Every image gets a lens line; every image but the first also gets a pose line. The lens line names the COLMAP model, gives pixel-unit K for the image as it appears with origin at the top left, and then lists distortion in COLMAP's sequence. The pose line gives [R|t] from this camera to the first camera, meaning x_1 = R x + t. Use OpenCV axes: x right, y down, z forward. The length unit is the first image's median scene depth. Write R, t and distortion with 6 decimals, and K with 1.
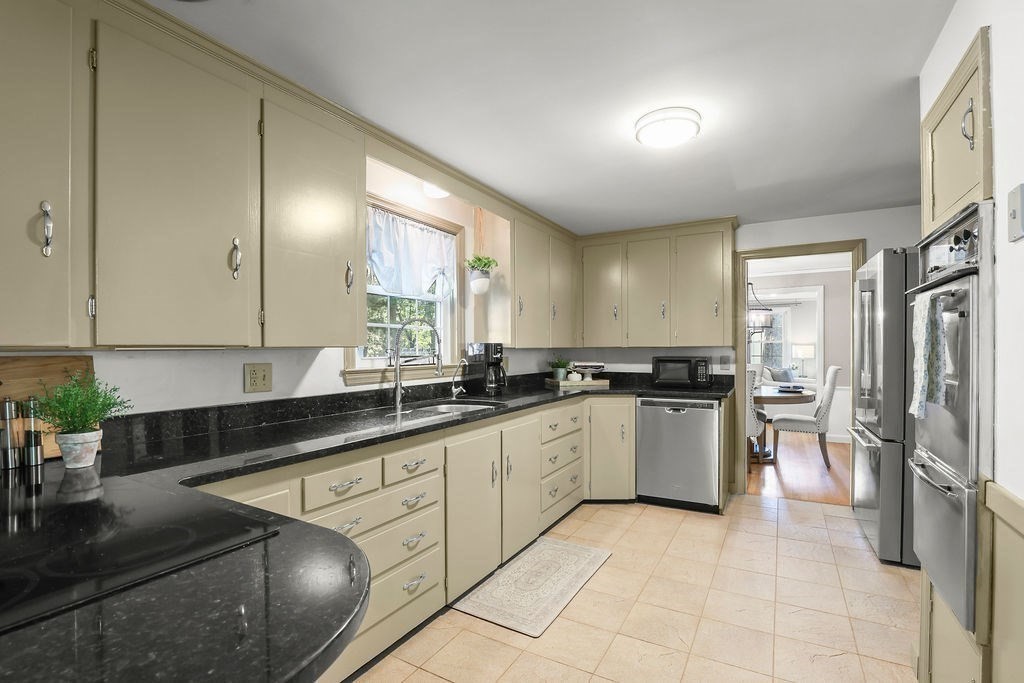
lens RADIAL K [[476.6, 0, 512.0], [0, 476.6, 341.5], [0, 0, 1]] dist [-0.001110, 0.000086]
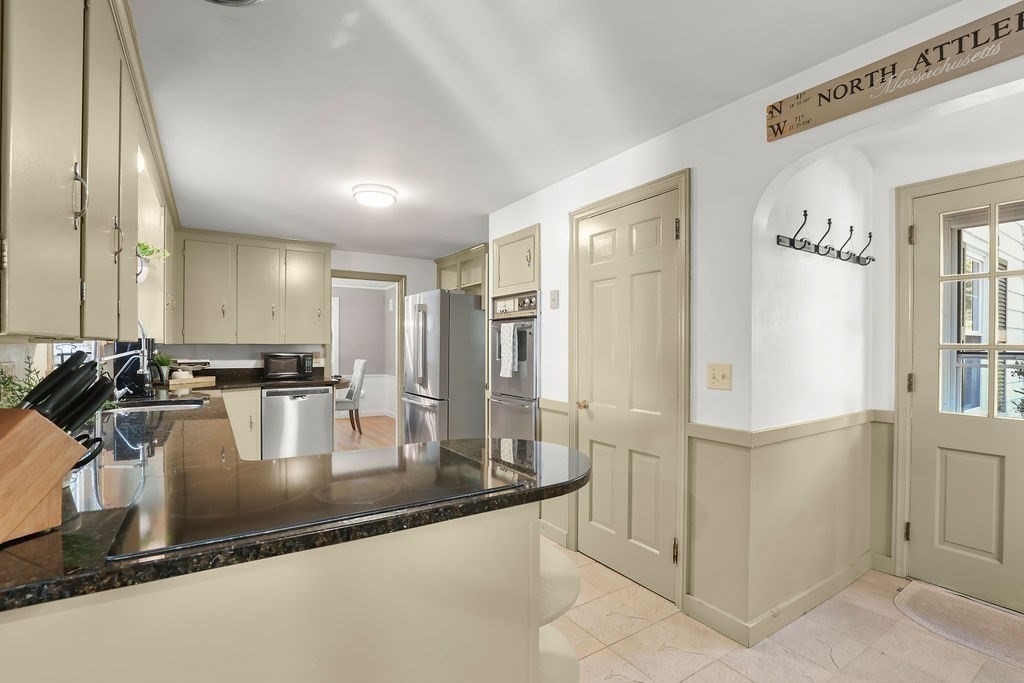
lens RADIAL K [[476.6, 0, 512.0], [0, 476.6, 341.5], [0, 0, 1]] dist [-0.001110, 0.000086]
pose [[0.463879, 0.013759, 0.885791, -0.435080], [-0.018847, 0.999806, -0.005660, 0.001012], [-0.885698, -0.014069, 0.464049, -0.024714]]
